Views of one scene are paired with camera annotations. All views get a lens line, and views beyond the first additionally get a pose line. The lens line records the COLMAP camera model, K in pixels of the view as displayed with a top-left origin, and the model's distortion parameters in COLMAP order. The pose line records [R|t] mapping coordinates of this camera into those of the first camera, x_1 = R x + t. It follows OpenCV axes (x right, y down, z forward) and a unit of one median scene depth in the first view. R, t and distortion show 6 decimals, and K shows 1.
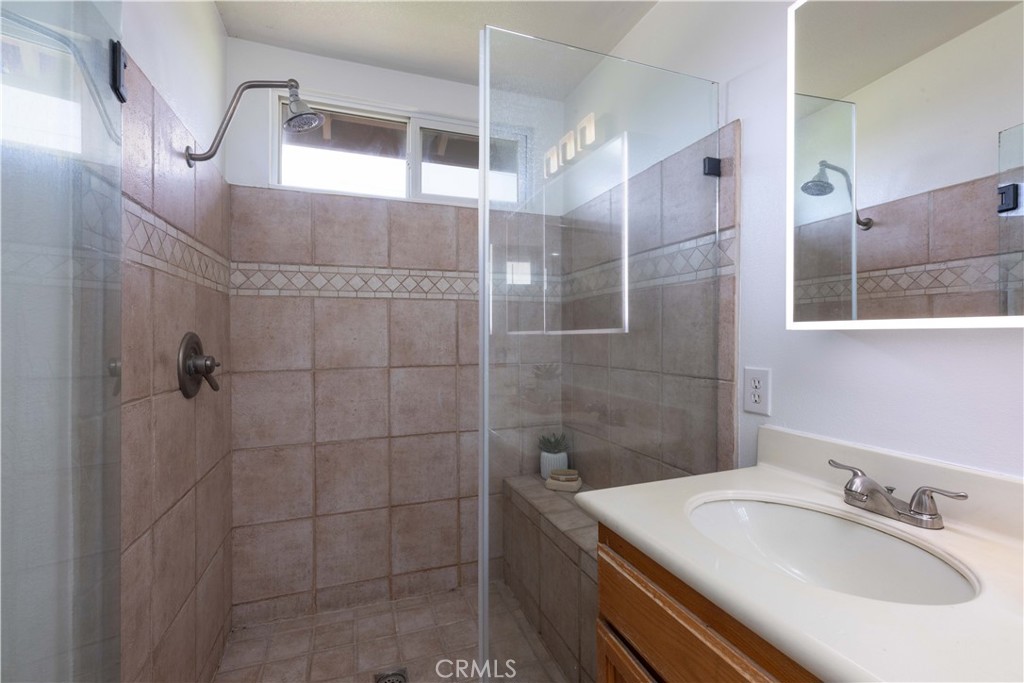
lens RADIAL K [[437.8, 0, 504.4], [0, 437.8, 337.6], [0, 0, 1]] dist [-0.008028, 0.000135]
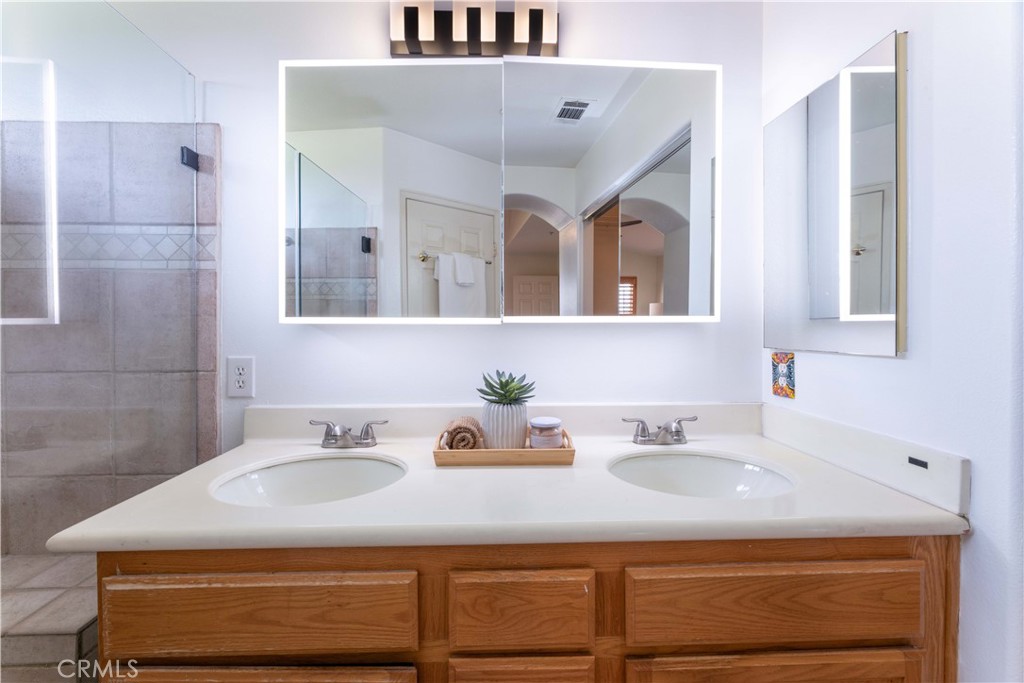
lens RADIAL K [[413.4, 0, 505.0], [0, 413.4, 333.0], [0, 0, 1]] dist [-0.001531, 0.000136]
pose [[0.309648, -0.009398, 0.950805, -0.201513], [0.003052, 0.999956, 0.008890, 0.000756], [-0.950846, 0.000149, 0.309663, 0.025644]]
